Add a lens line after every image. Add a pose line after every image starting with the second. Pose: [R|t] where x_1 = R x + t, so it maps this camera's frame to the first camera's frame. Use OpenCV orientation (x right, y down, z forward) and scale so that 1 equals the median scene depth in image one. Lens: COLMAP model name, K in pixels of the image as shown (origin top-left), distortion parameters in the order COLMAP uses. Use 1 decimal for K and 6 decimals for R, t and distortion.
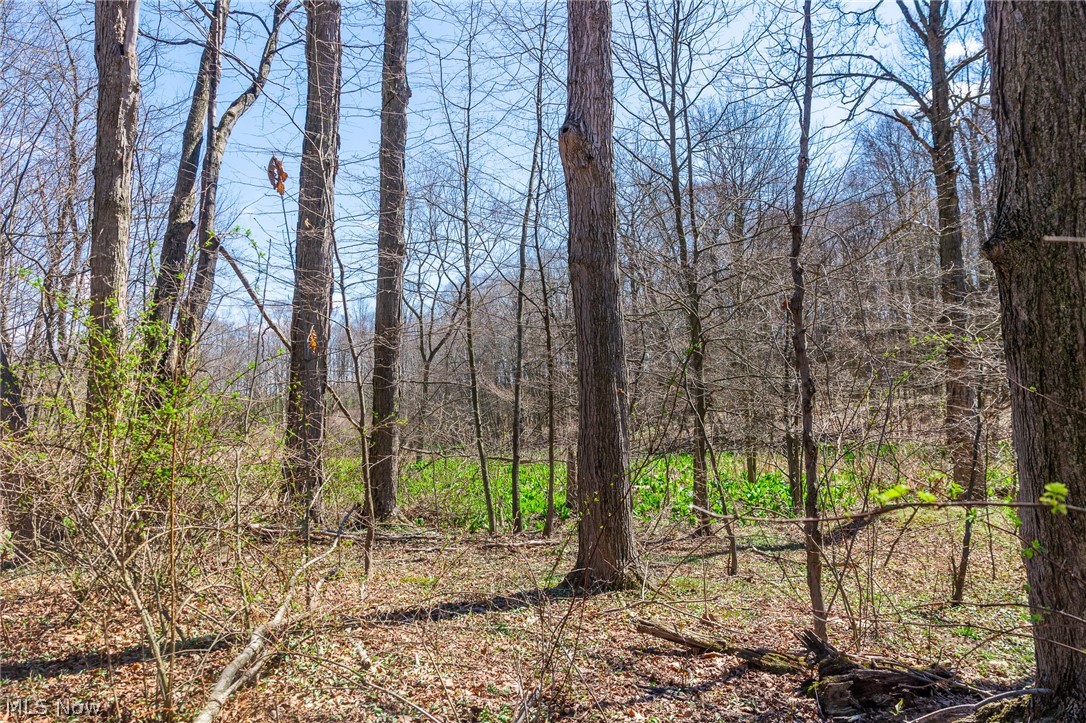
lens RADIAL K [[739.8, 0, 543.0], [0, 739.8, 361.5], [0, 0, 1]] dist [0.000322, 0.000632]
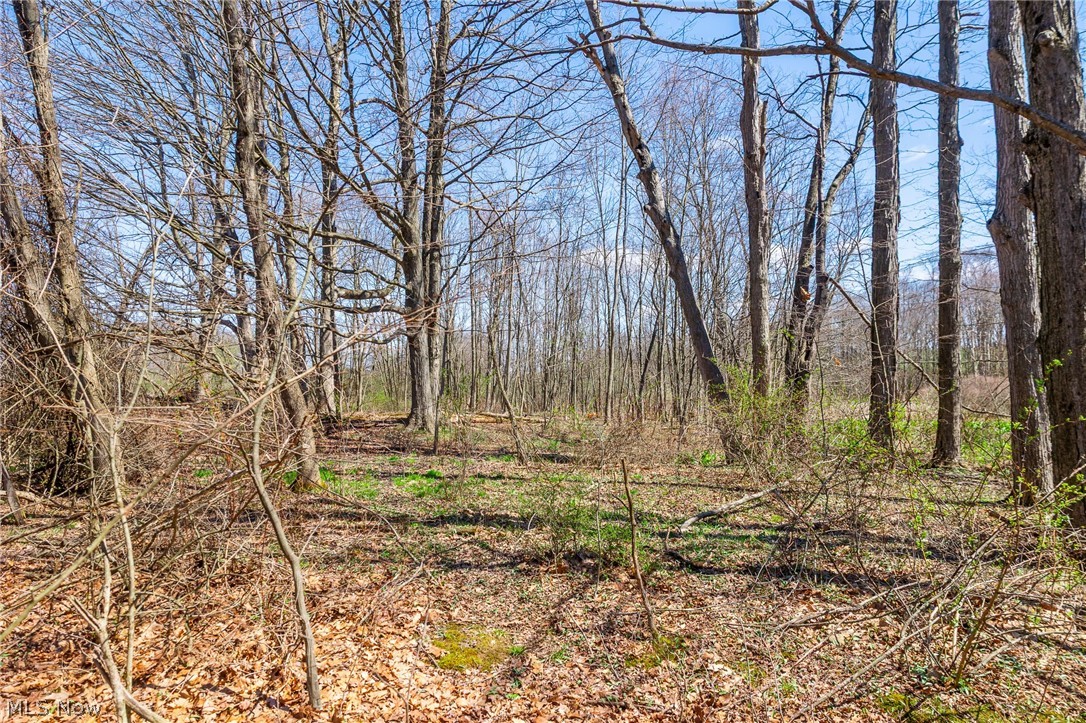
lens RADIAL K [[739.8, 0, 543.0], [0, 739.8, 361.5], [0, 0, 1]] dist [0.000322, 0.000632]
pose [[0.637315, -0.022318, -0.770280, 0.365338], [0.070124, 0.997113, 0.029129, -0.071919], [0.767406, -0.072579, 0.637040, -0.449130]]
